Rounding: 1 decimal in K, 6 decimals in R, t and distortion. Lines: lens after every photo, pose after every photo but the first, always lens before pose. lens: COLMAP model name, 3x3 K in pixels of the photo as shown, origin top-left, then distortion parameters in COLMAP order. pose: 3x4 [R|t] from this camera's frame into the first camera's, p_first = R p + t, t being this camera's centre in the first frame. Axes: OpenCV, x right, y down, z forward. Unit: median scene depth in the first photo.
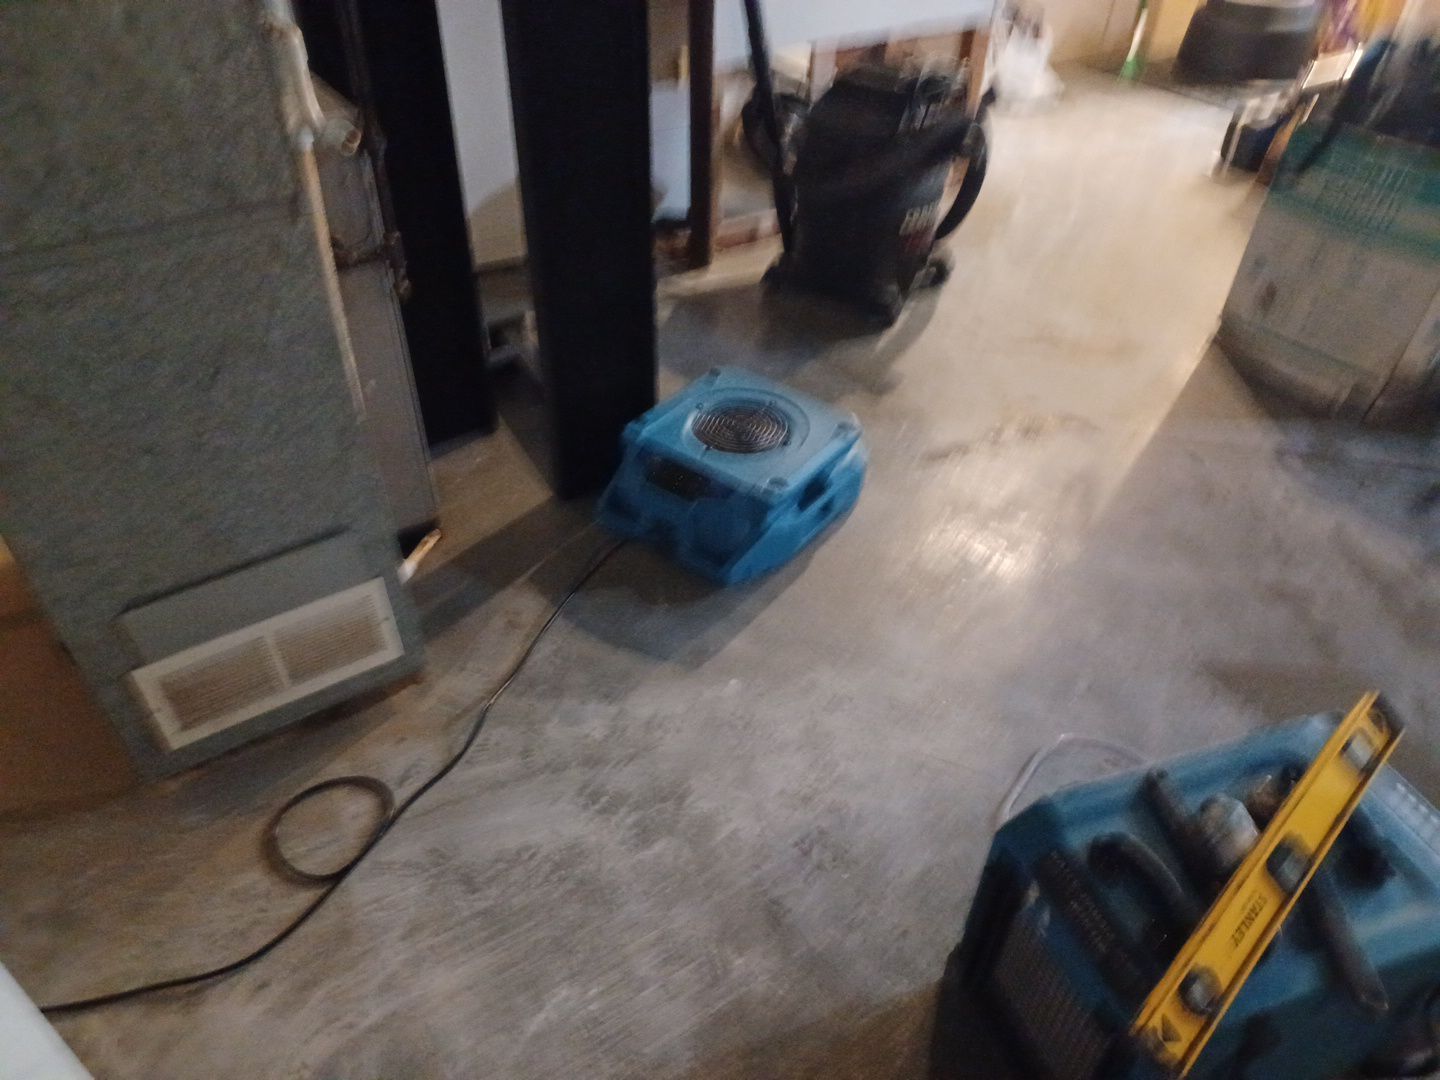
lens RADIAL K [[1026.5, 0, 716.7], [0, 1026.5, 588.0], [0, 0, 1]] dist [0.054714, -0.074182]
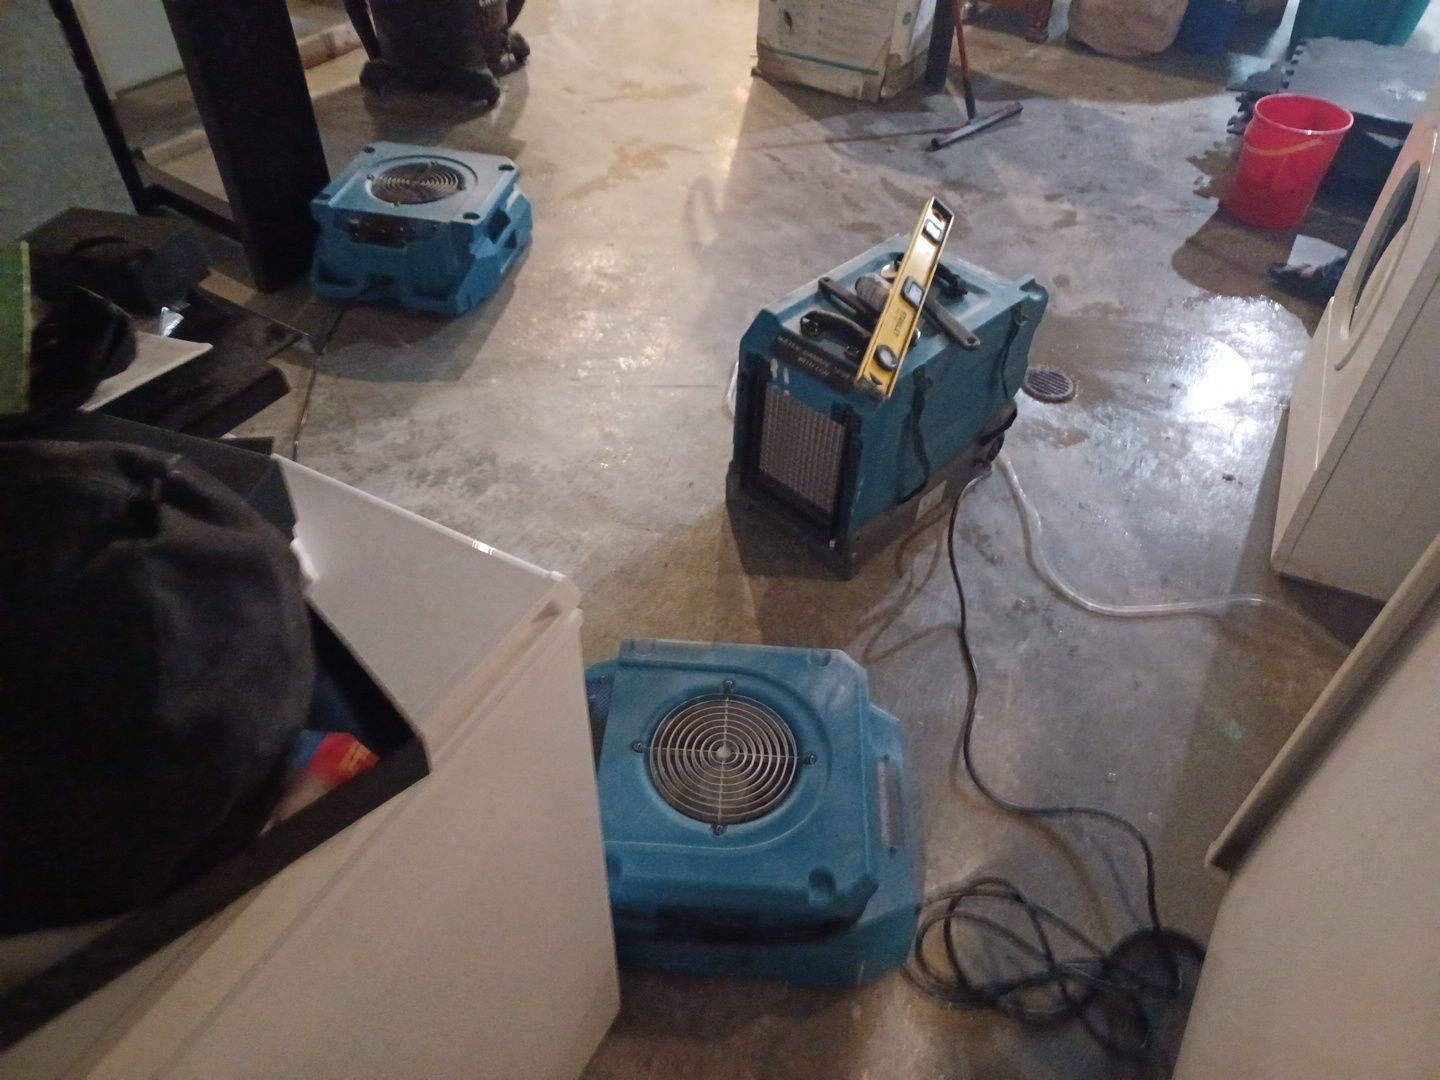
lens RADIAL K [[1026.5, 0, 716.7], [0, 1026.5, 588.0], [0, 0, 1]] dist [0.054714, -0.074182]
pose [[0.896158, -0.312821, 0.314711, -0.201015], [0.278755, 0.948697, 0.149231, 0.211053], [-0.345248, -0.046007, 0.937383, -0.226719]]
